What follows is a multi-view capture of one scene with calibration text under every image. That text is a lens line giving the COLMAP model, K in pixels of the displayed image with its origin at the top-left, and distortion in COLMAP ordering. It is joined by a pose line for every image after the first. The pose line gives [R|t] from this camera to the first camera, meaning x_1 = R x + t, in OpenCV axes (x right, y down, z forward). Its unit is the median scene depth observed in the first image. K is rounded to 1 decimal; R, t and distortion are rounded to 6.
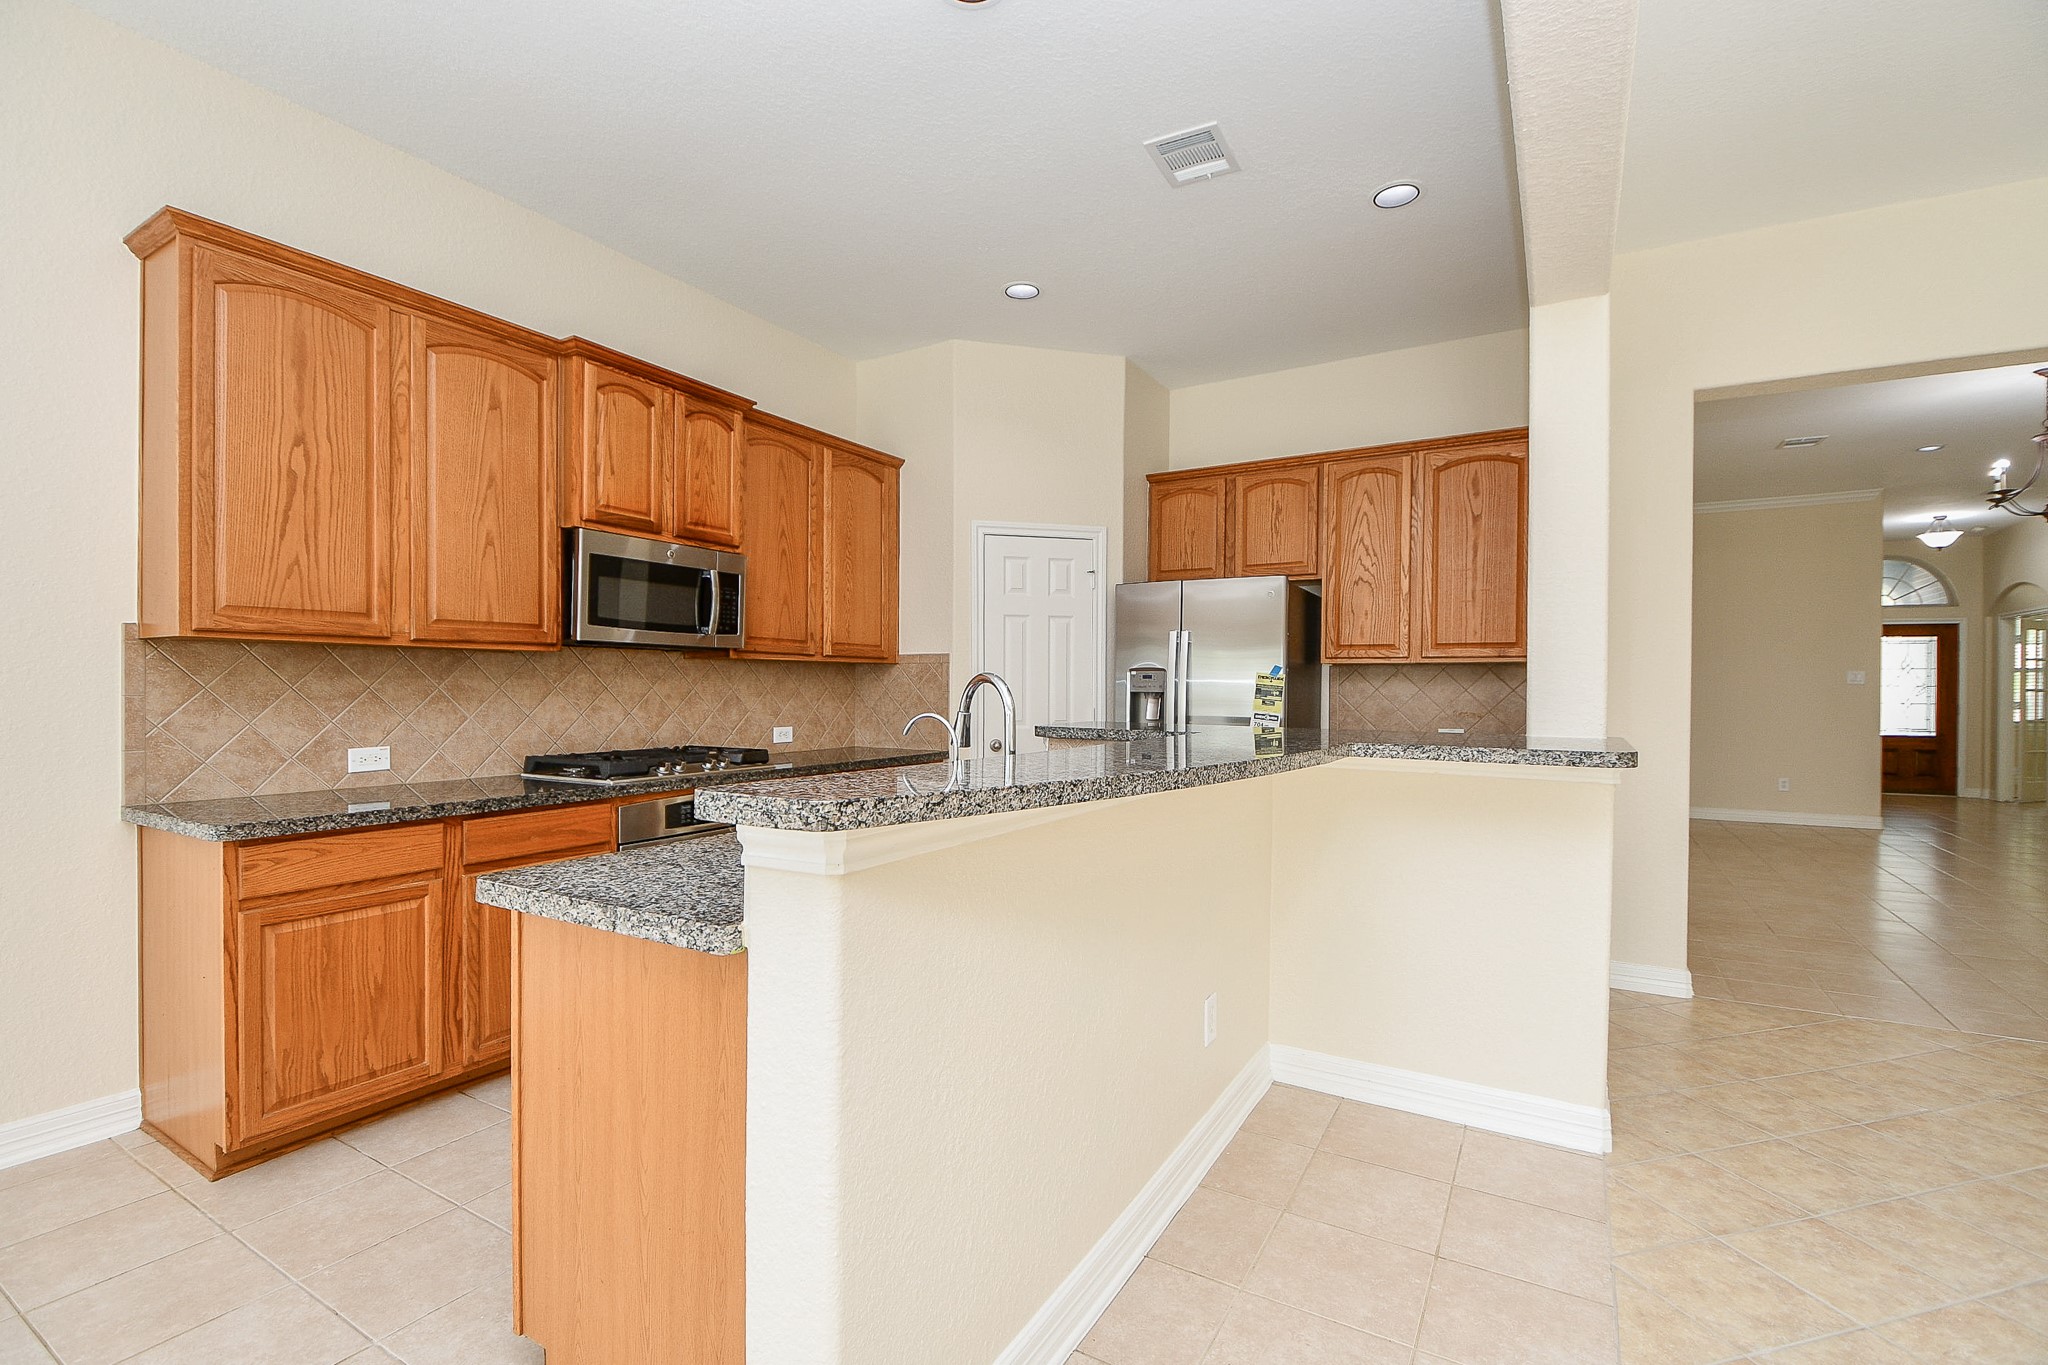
lens RADIAL K [[906.3, 0, 1018.9], [0, 906.3, 688.3], [0, 0, 1]] dist [0.025285, -0.025208]
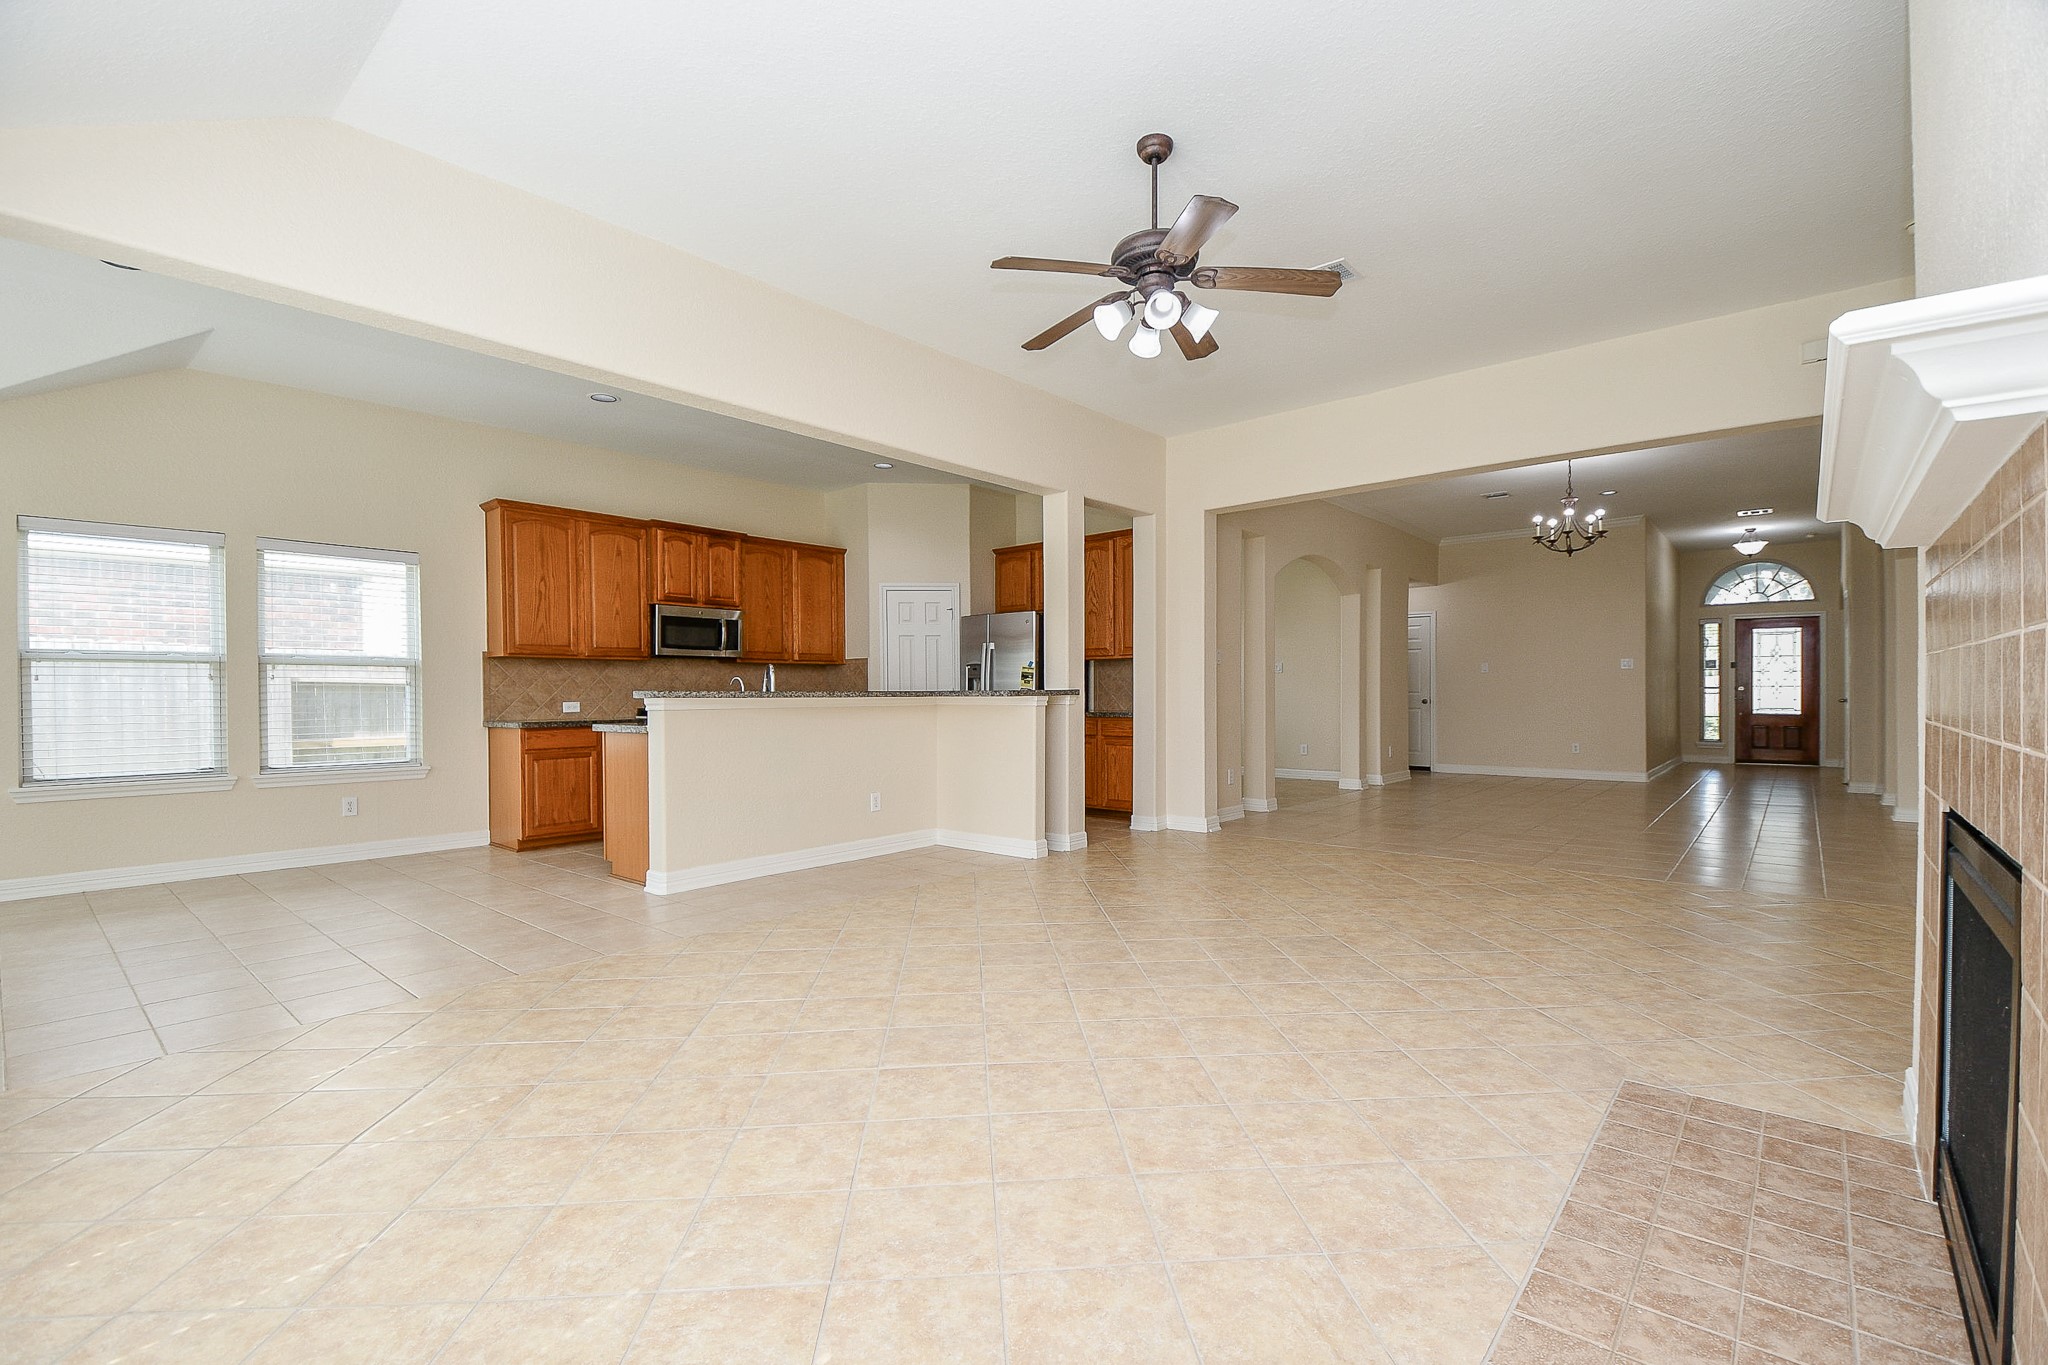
lens RADIAL K [[899.0, 0, 1025.3], [0, 899.0, 694.5], [0, 0, 1]] dist [0.029449, -0.024003]
pose [[0.985049, -0.012514, -0.171817, 0.696011], [0.012366, 0.999922, -0.001928, 0.052834], [0.171828, -0.000226, 0.985127, -0.905502]]
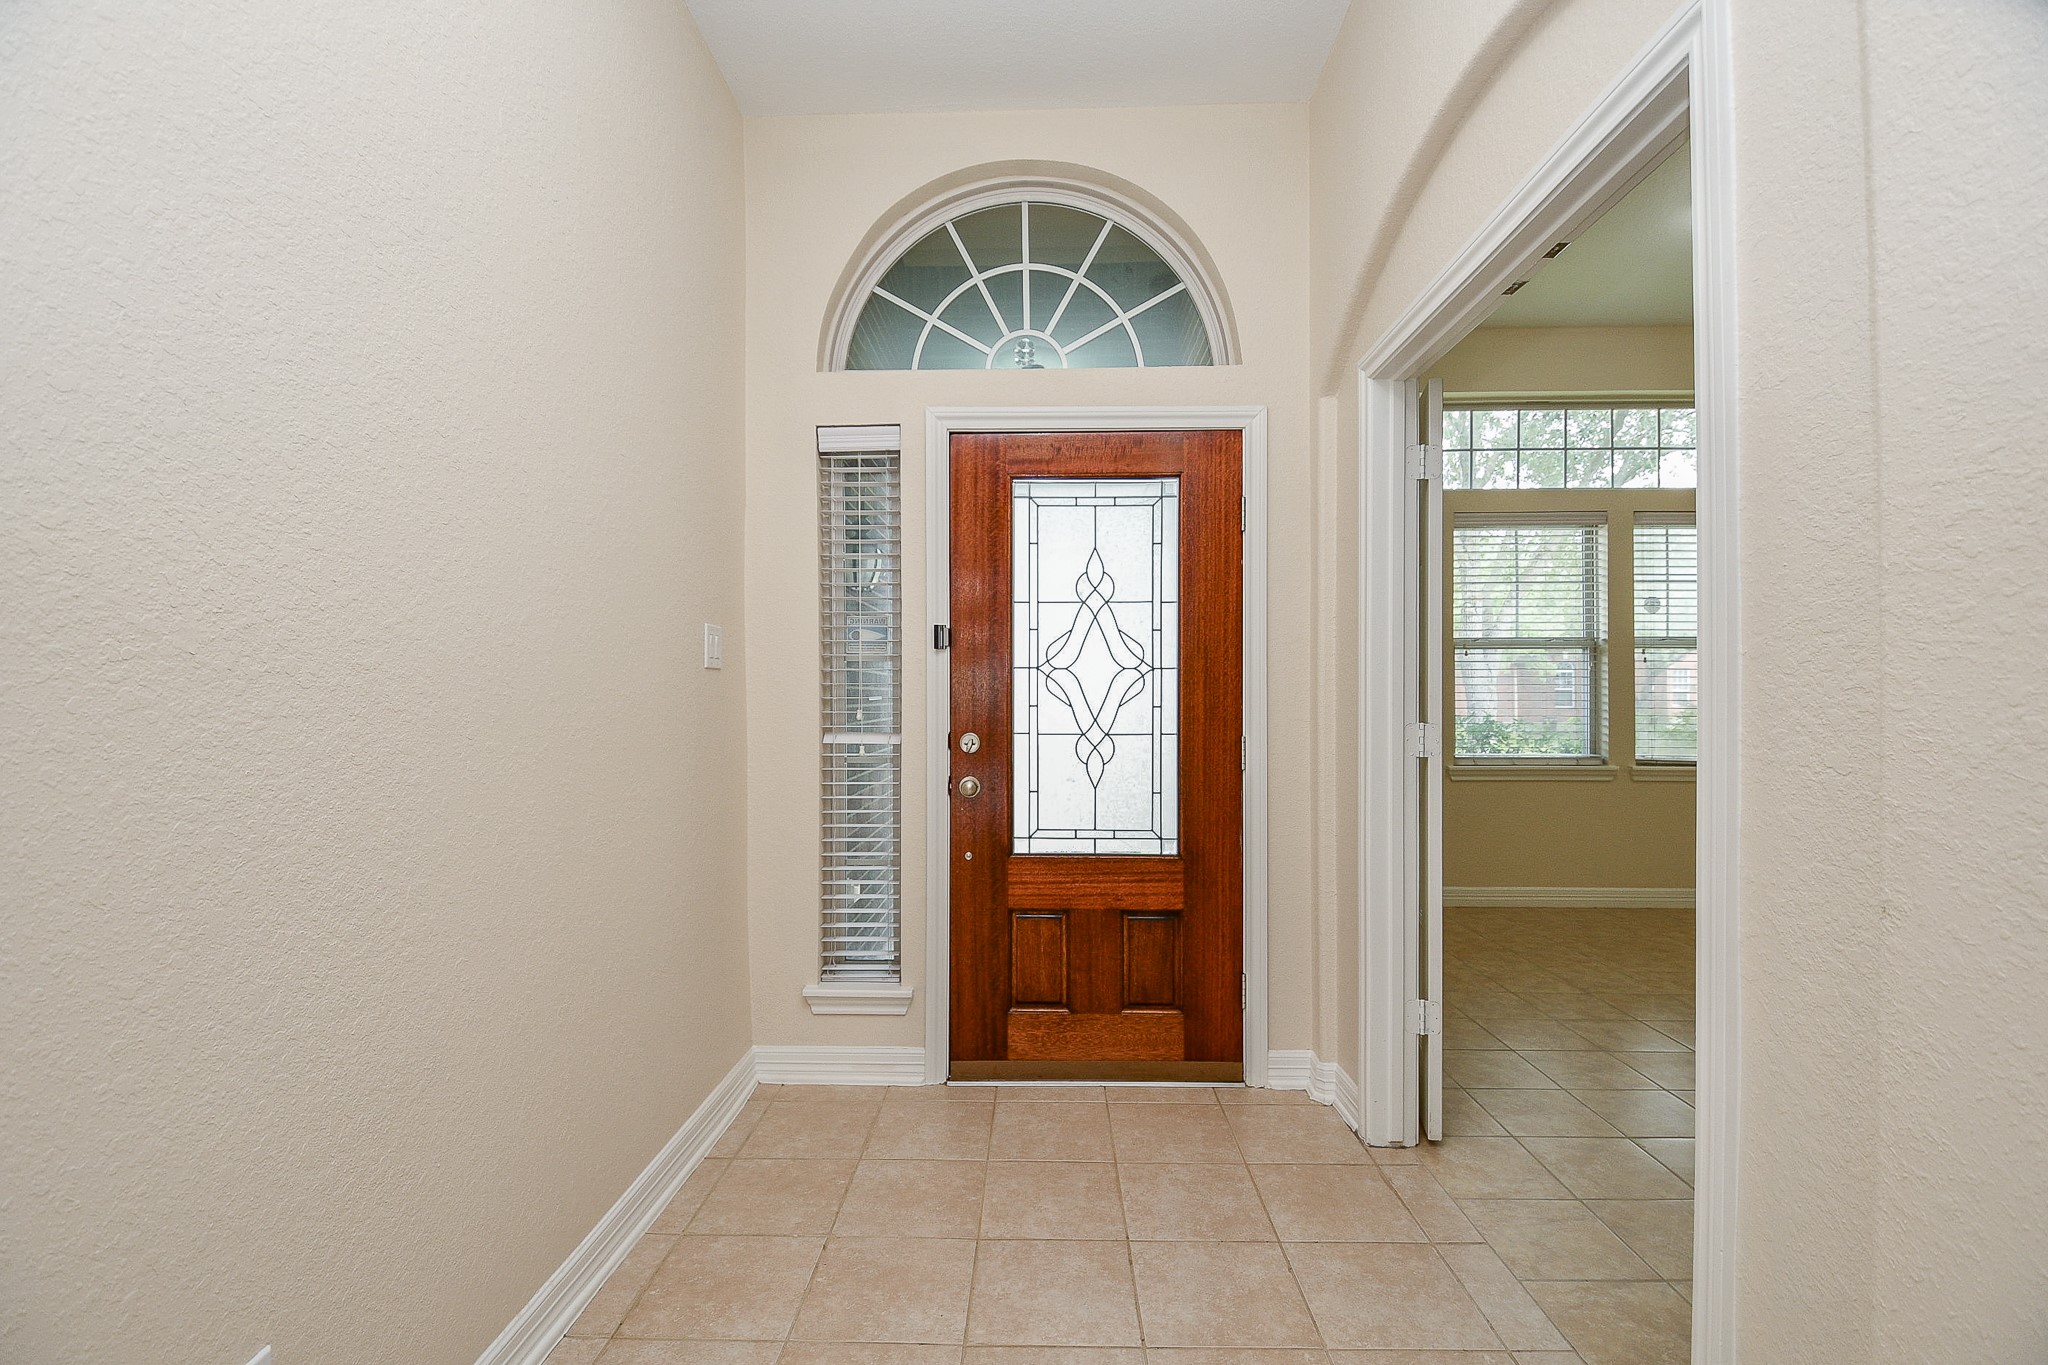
lens RADIAL K [[899.0, 0, 1025.3], [0, 899.0, 694.5], [0, 0, 1]] dist [0.029449, -0.024003]
pose [[0.871247, -0.007464, 0.490789, 2.481532], [0.009359, 0.999955, -0.001406, 0.016425], [-0.490756, 0.005818, 0.871278, 2.329722]]
